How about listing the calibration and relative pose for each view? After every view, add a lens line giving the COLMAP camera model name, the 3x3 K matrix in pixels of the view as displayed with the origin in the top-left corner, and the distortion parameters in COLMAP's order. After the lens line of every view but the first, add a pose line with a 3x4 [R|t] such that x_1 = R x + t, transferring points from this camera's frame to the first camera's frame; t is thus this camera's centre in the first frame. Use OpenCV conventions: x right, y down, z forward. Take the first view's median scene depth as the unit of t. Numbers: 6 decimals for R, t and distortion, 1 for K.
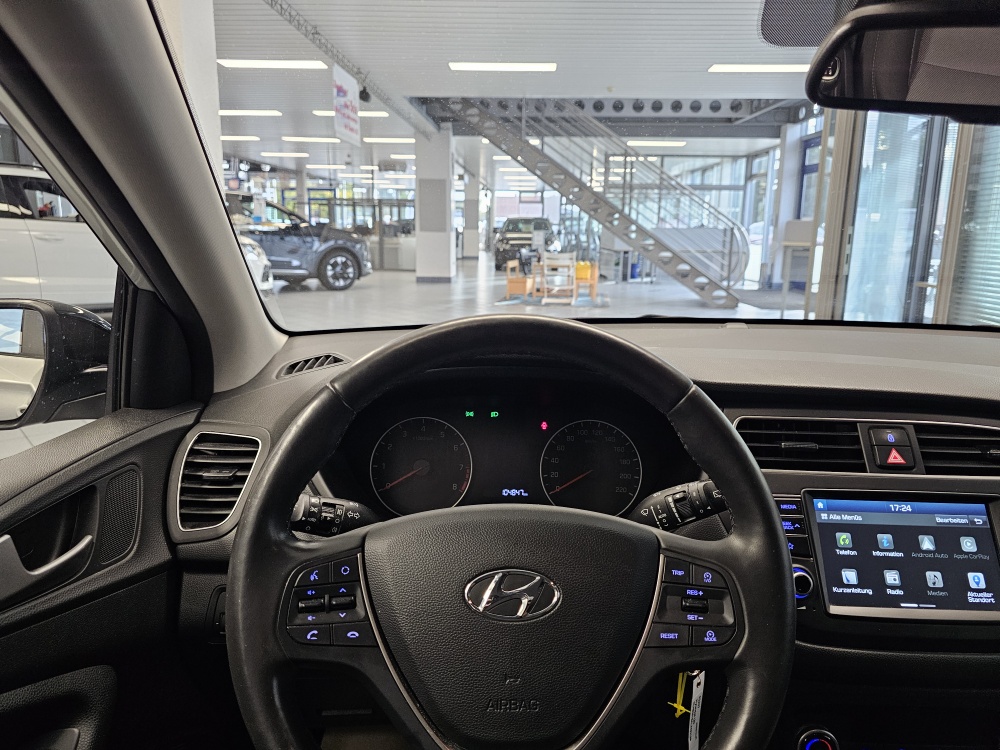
lens RADIAL K [[679.8, 0, 504.2], [0, 679.8, 357.4], [0, 0, 1]] dist [0.066700, -0.071204]
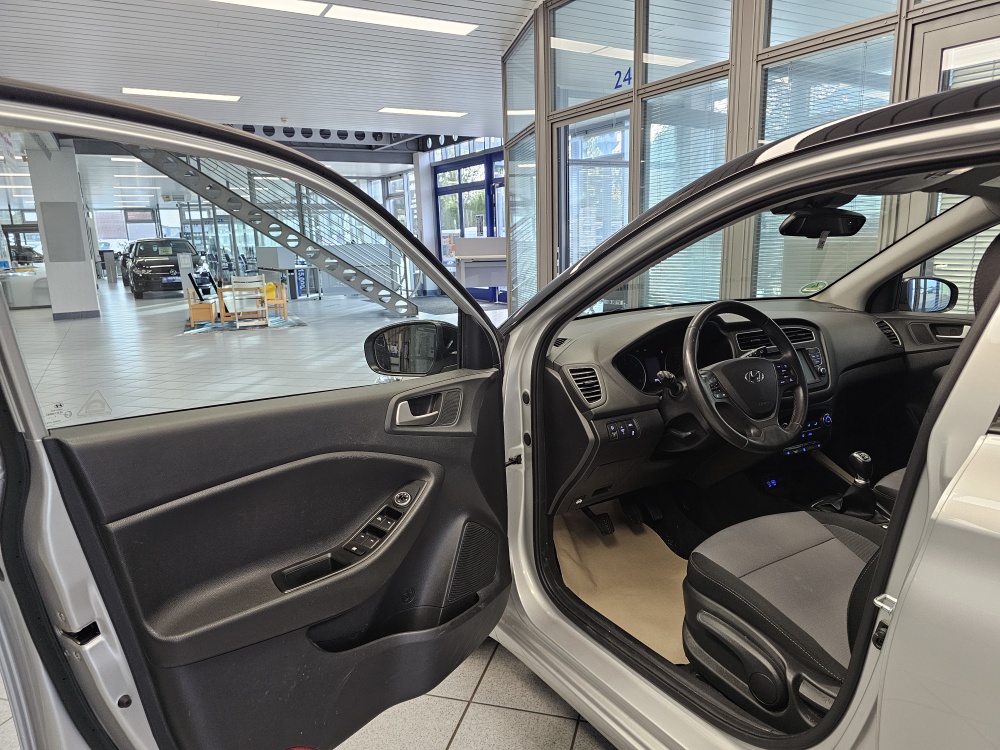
lens RADIAL K [[679.8, 0, 503.2], [0, 679.8, 379.9], [0, 0, 1]] dist [0.066700, -0.071204]
pose [[0.849437, -0.146738, 0.506878, -1.970202], [0.139902, 0.988809, 0.051803, -0.005379], [-0.508807, 0.026910, 0.860460, -0.948652]]
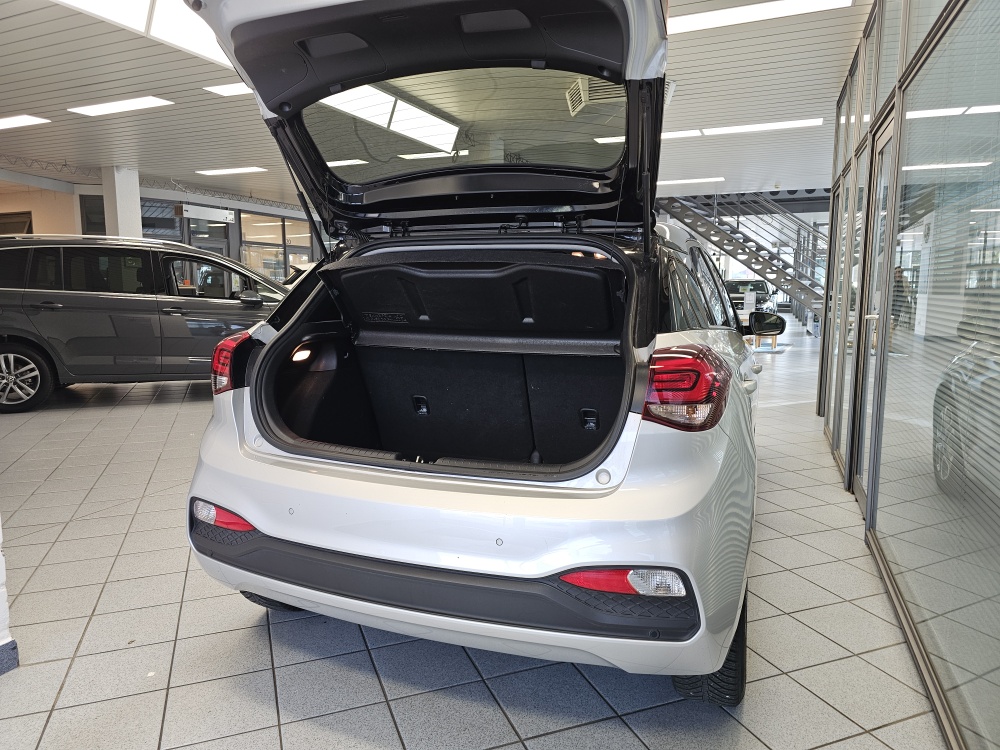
lens RADIAL K [[679.8, 0, 498.9], [0, 679.8, 370.4], [0, 0, 1]] dist [0.066700, -0.071204]
pose [[0.928763, 0.031033, -0.369374, 2.054123], [-0.056773, 0.996641, -0.059018, 0.901664], [0.366301, 0.075784, 0.927405, -5.031862]]
